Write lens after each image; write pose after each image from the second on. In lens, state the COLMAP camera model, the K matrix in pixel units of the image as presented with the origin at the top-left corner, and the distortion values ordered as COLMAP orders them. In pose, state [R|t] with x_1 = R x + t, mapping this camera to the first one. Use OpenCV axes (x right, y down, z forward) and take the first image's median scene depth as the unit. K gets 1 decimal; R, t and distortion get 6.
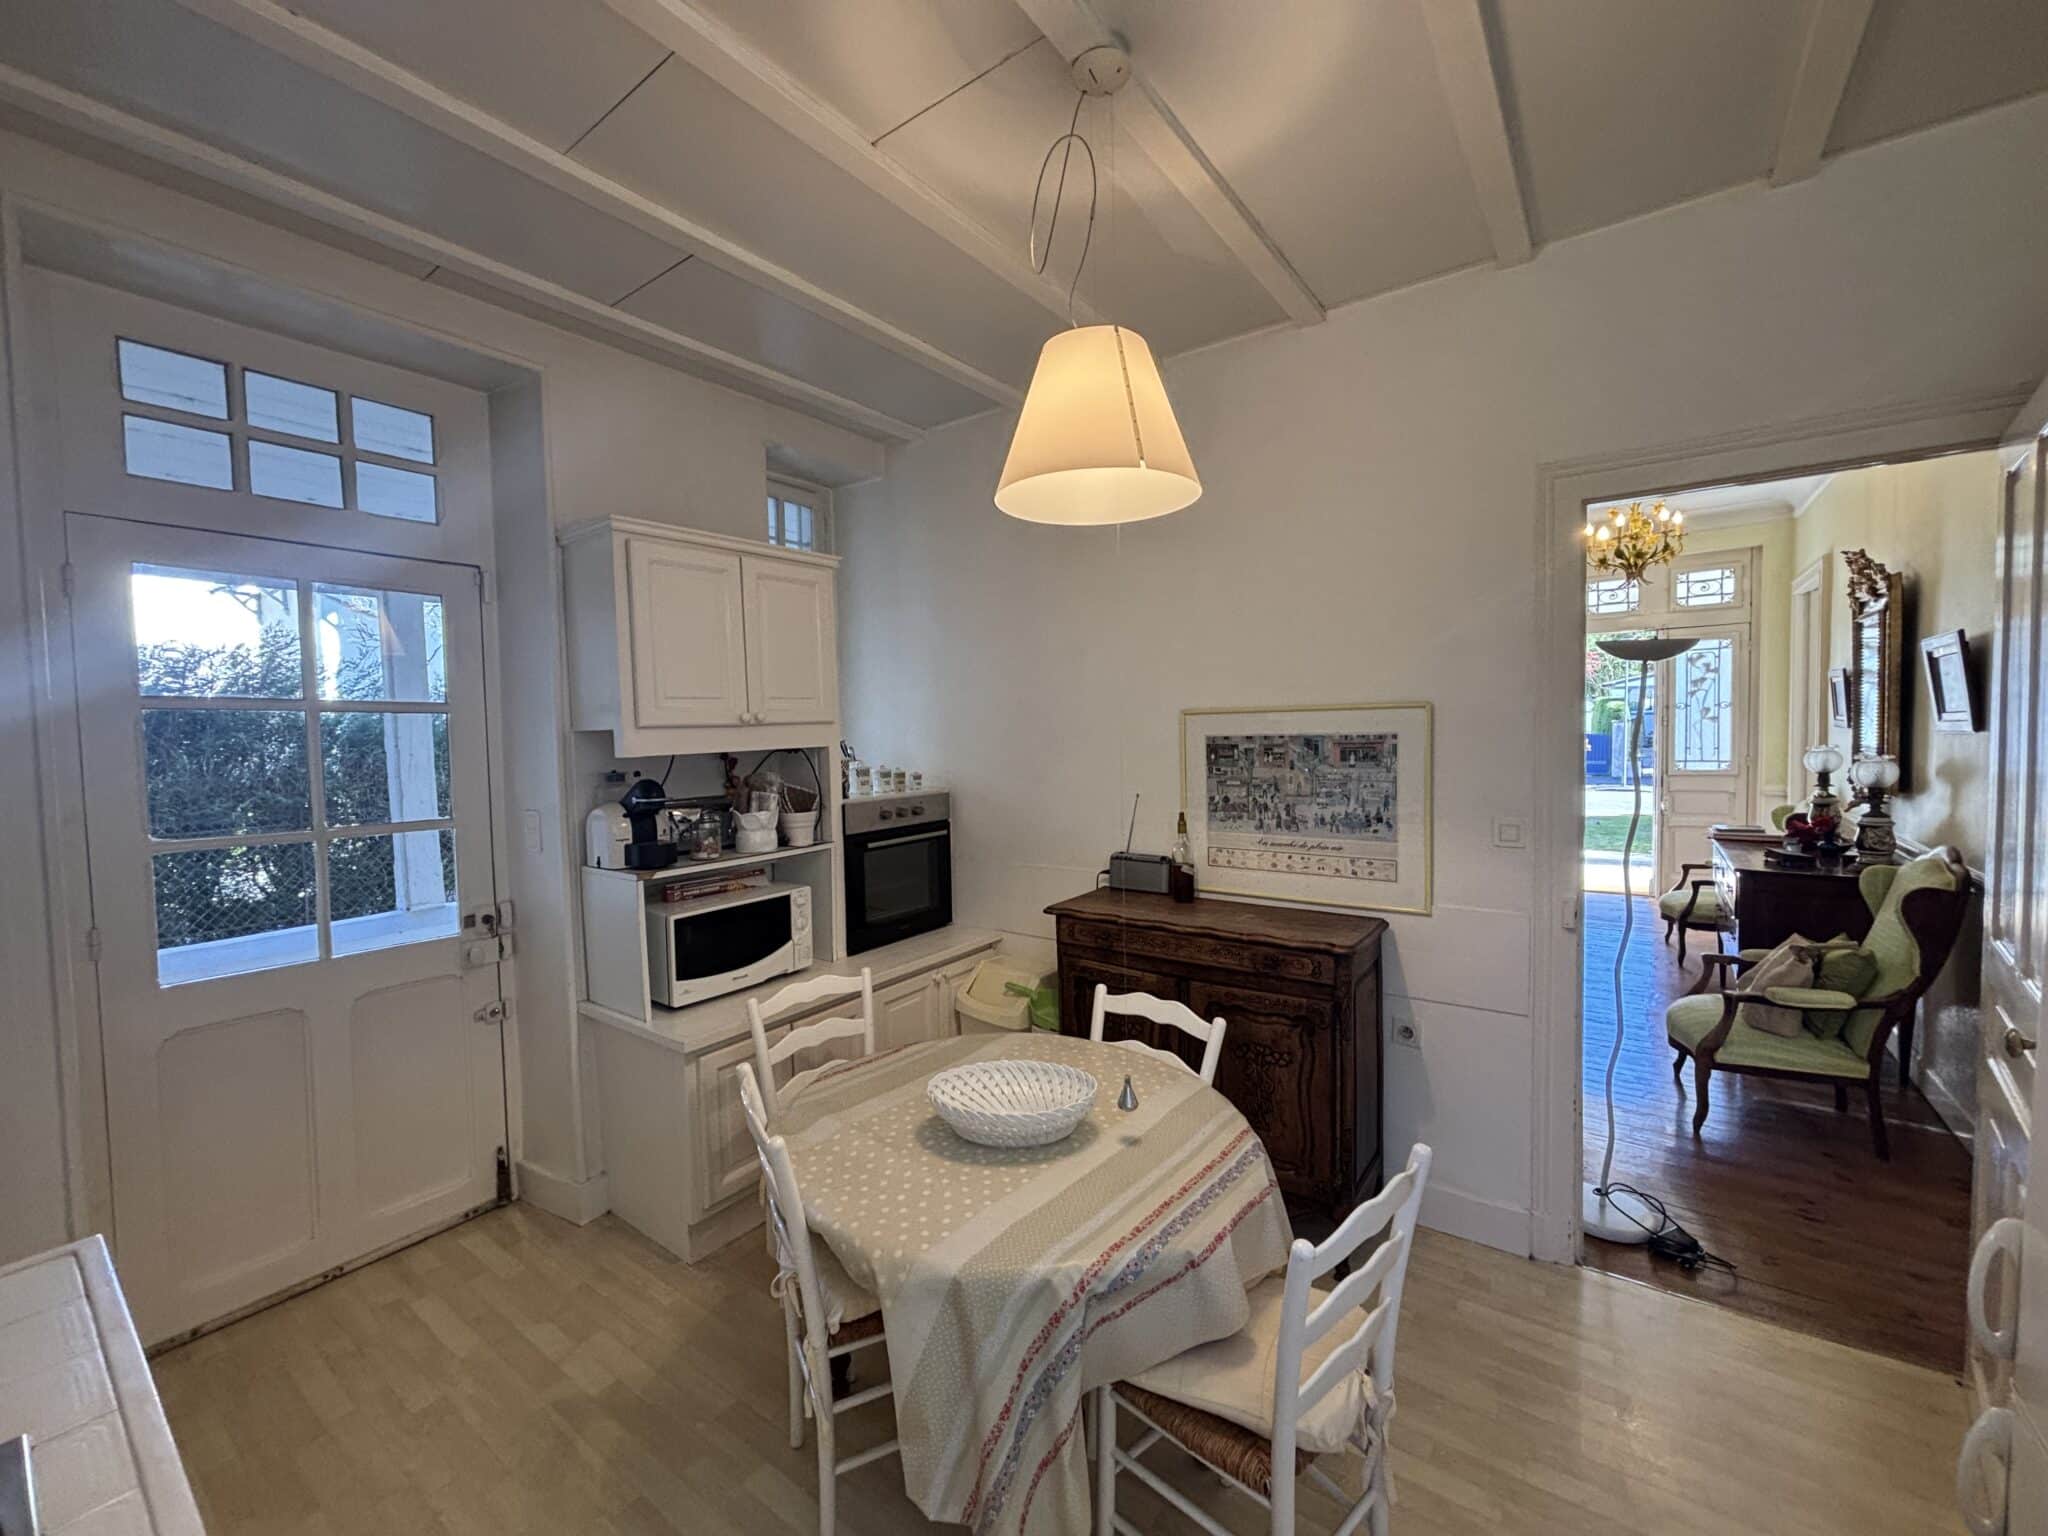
lens RADIAL K [[819.9, 0, 1023.5], [0, 819.9, 767.8], [0, 0, 1]] dist [0.003326, 0.000473]
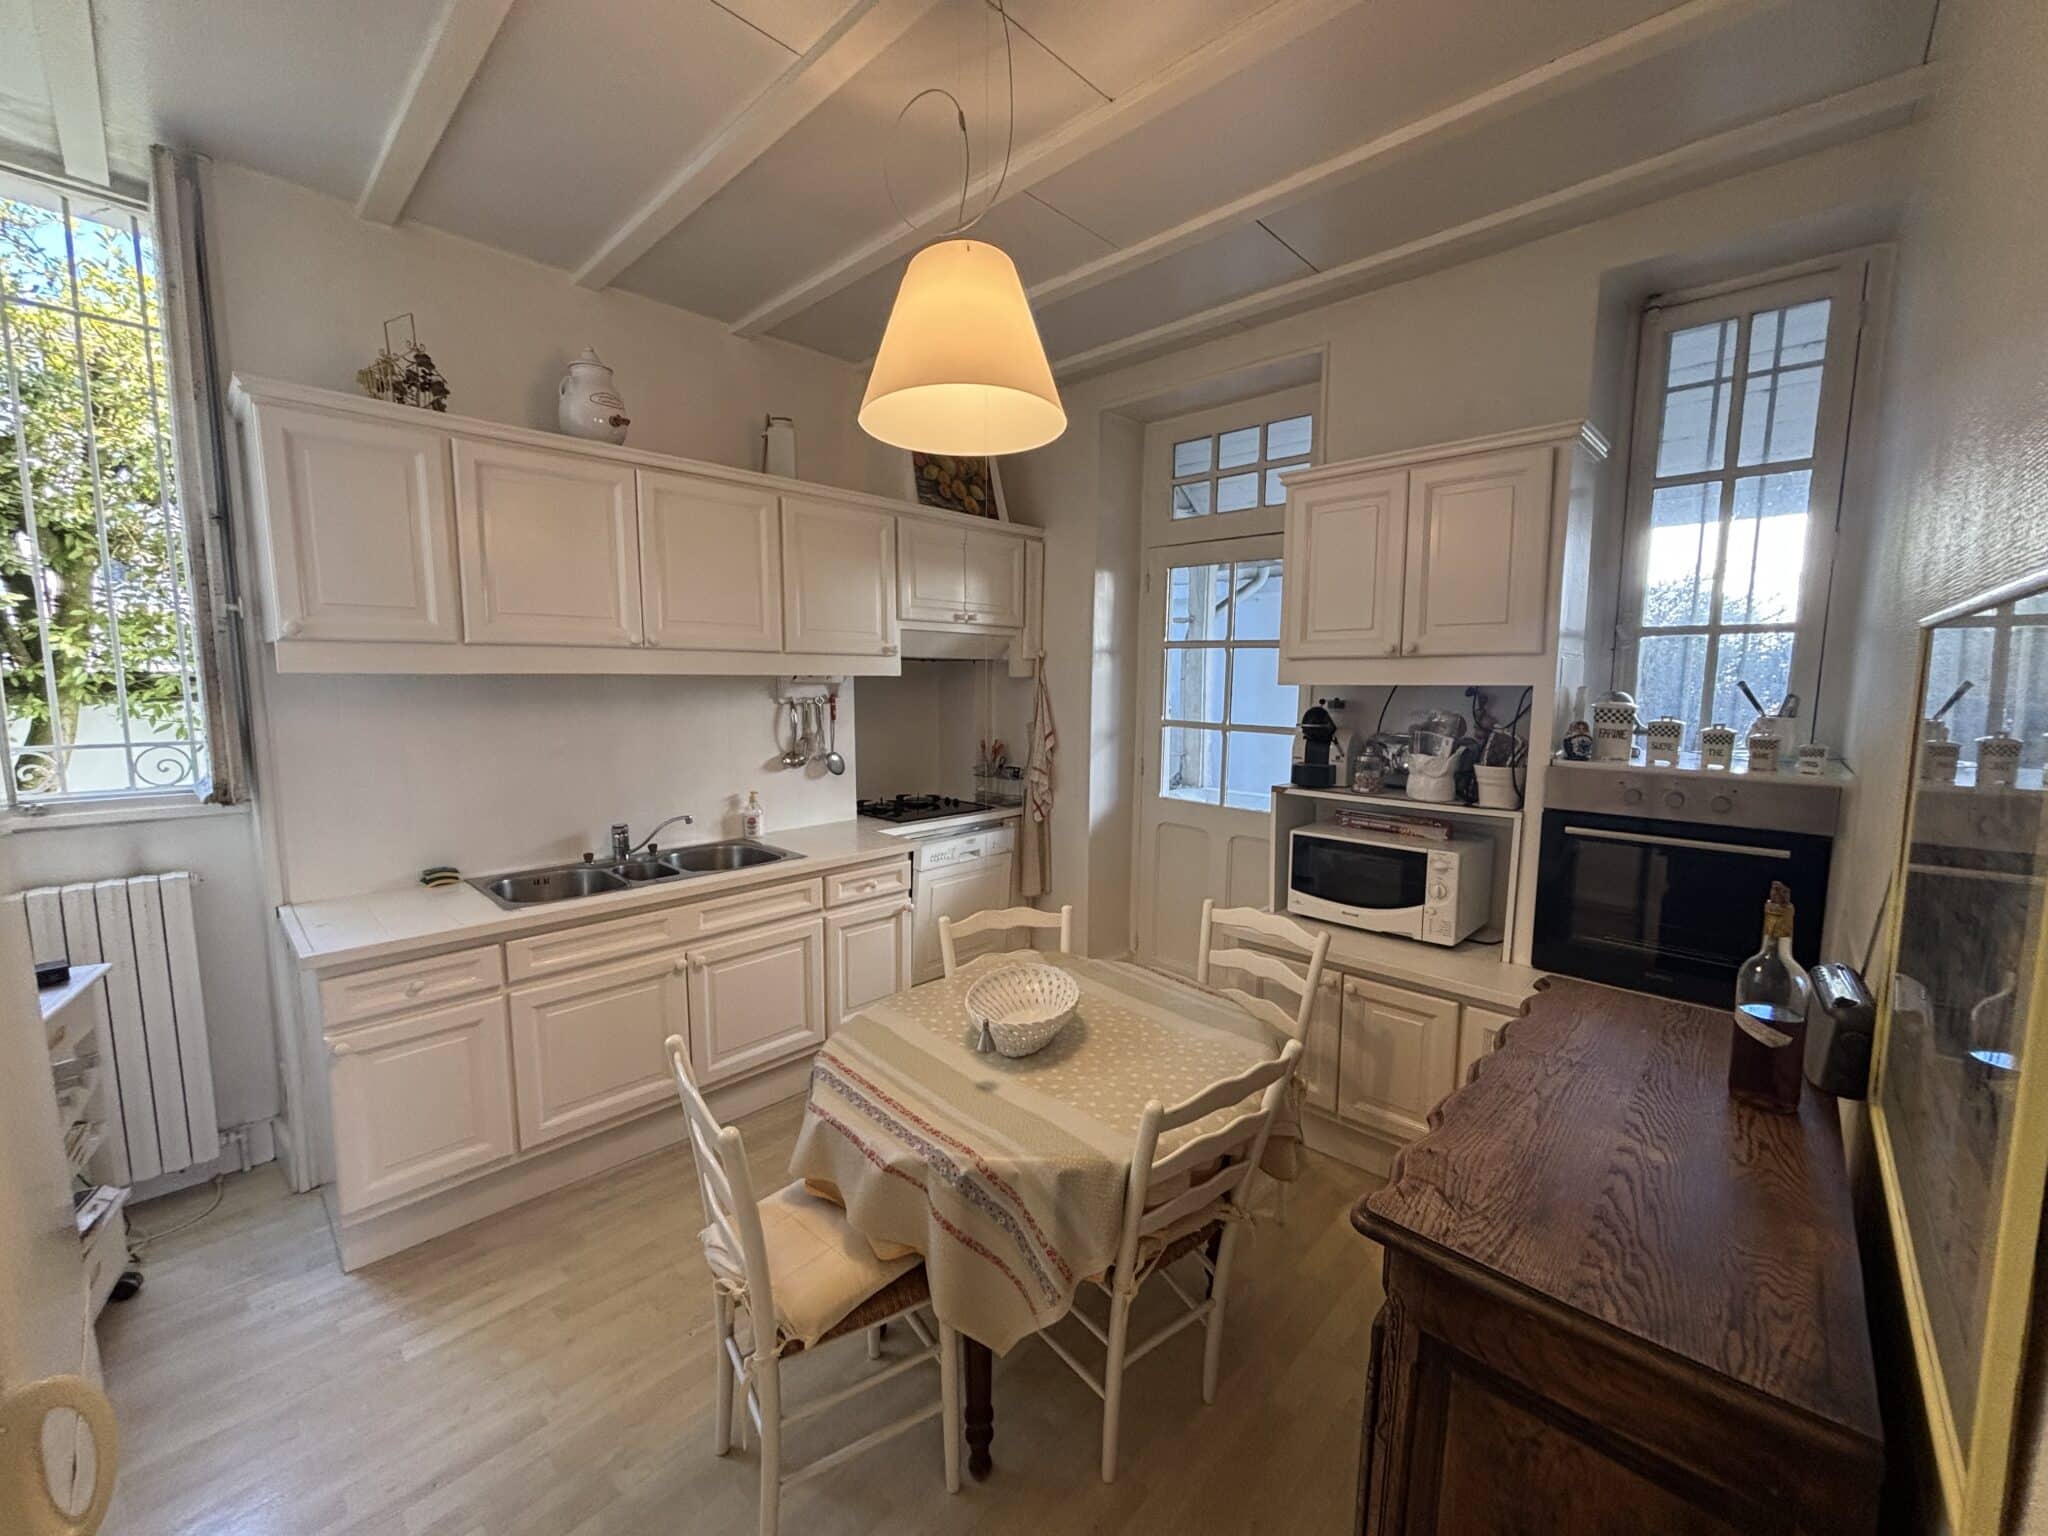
lens RADIAL K [[819.9, 0, 1023.3], [0, 819.9, 762.9], [0, 0, 1]] dist [0.003326, 0.000473]
pose [[-0.116688, 0.128512, -0.984819, 0.695231], [-0.056272, 0.989145, 0.135744, -0.039050], [0.991573, 0.071258, -0.108190, 0.755047]]
